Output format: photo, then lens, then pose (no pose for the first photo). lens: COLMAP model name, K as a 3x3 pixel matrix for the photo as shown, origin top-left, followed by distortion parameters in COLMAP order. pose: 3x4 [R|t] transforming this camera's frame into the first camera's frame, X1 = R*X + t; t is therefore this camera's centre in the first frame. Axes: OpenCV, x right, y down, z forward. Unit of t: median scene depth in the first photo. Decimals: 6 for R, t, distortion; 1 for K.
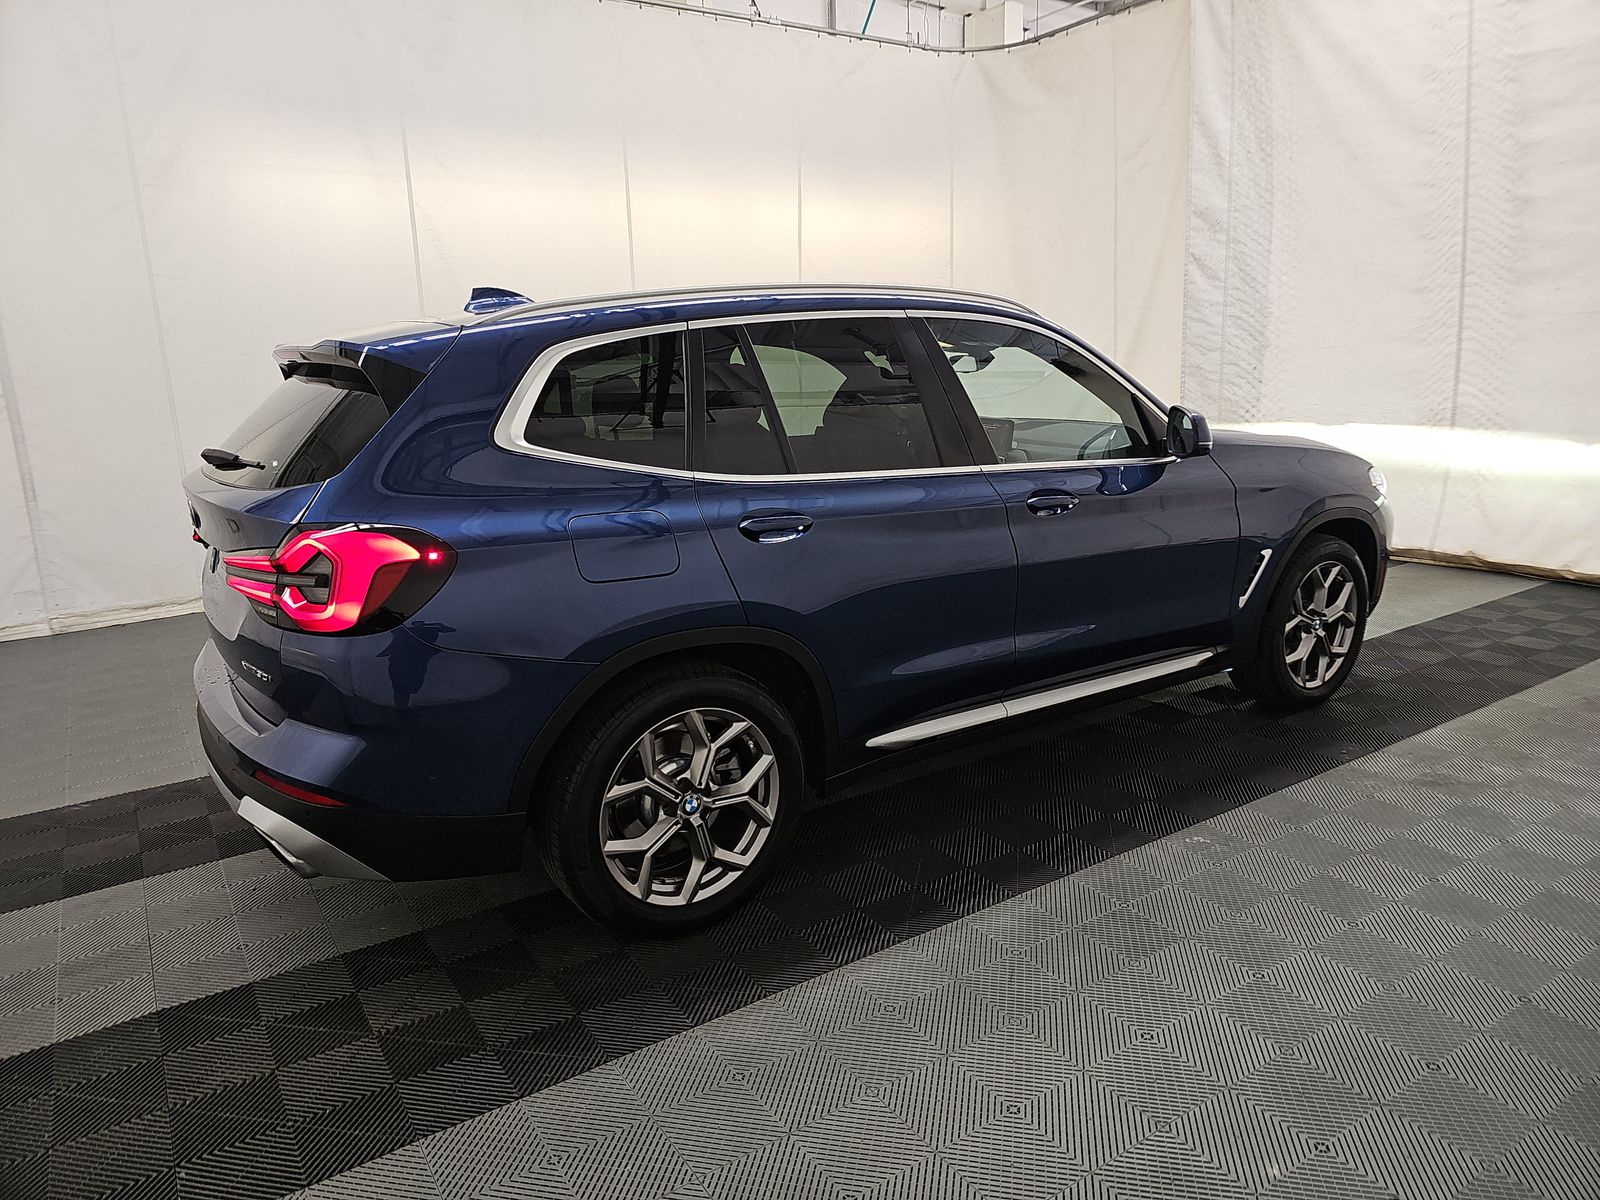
lens RADIAL K [[1058.5, 0, 800.0], [0, 1058.5, 600.0], [0, 0, 1]] dist [0.021821, -0.030202]
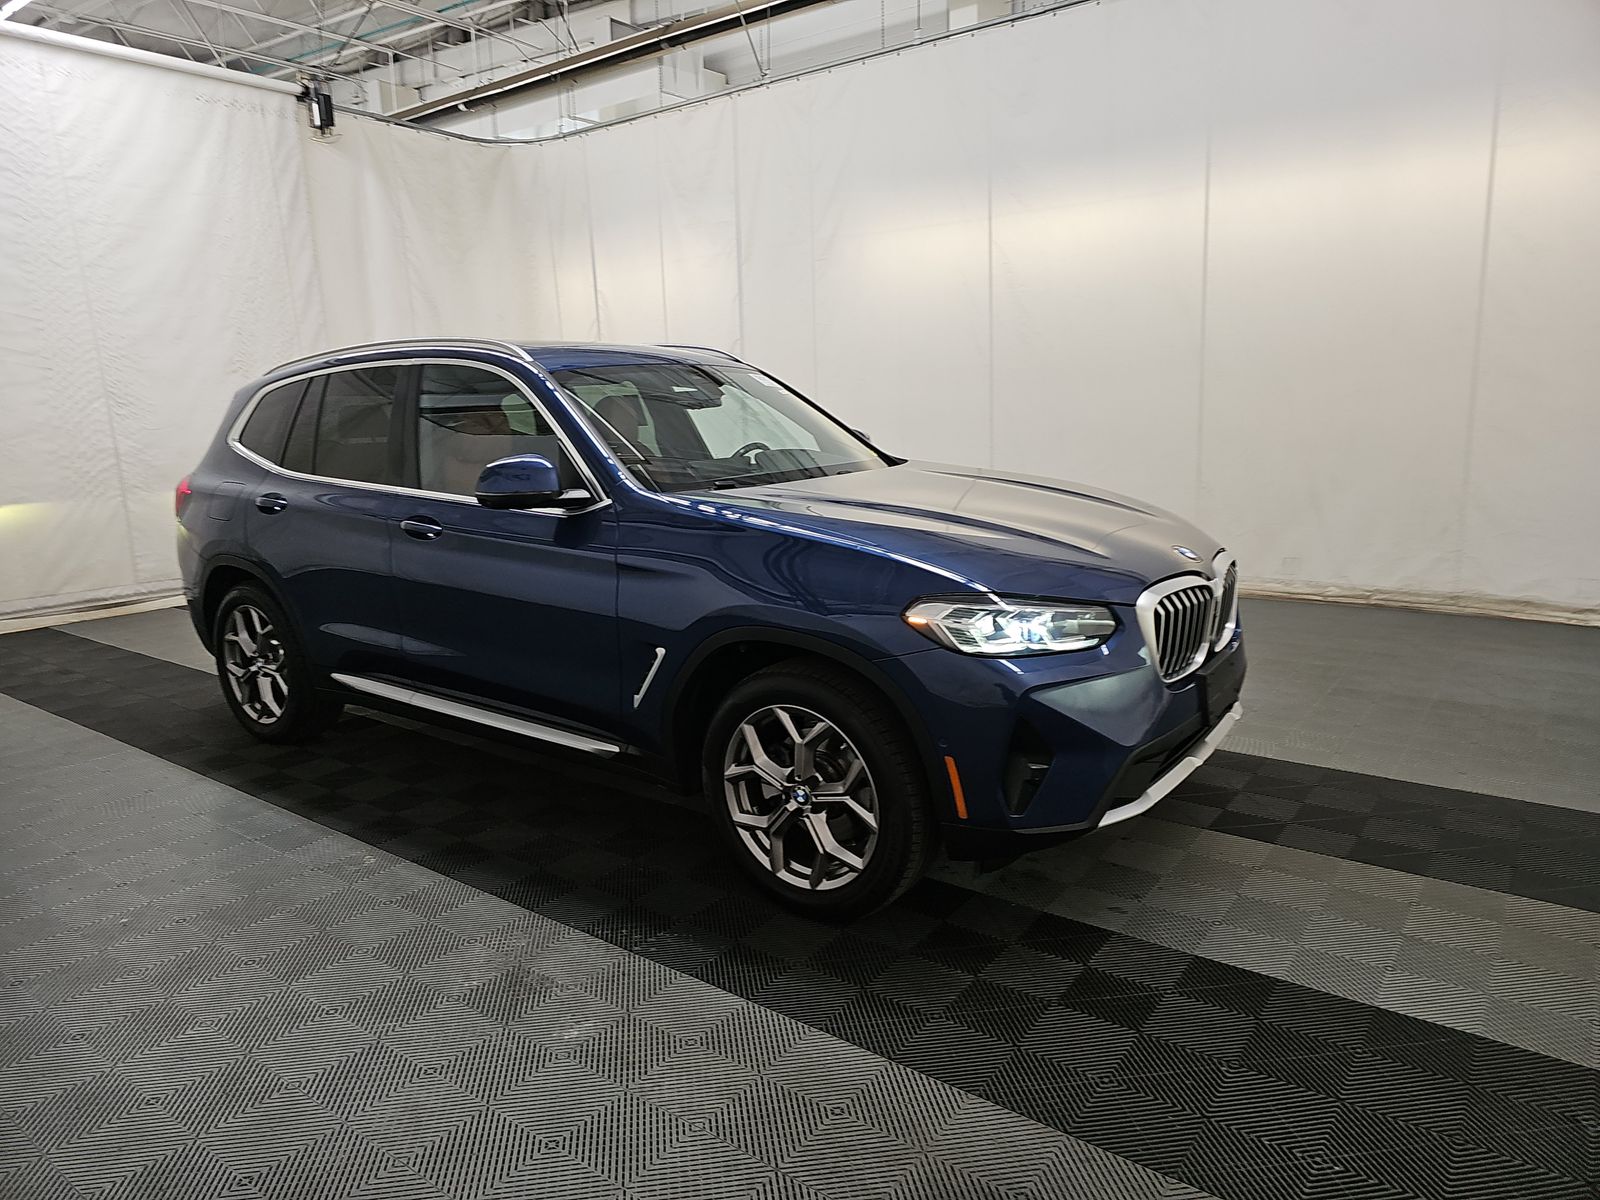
lens RADIAL K [[1054.3, 0, 796.1], [0, 1054.3, 576.0], [0, 0, 1]] dist [0.034521, -0.026746]
pose [[0.328587, 0.174345, -0.928242, 1.196747], [-0.184527, 0.975725, 0.117943, -0.211679], [0.926272, 0.132532, 0.352782, 0.808042]]
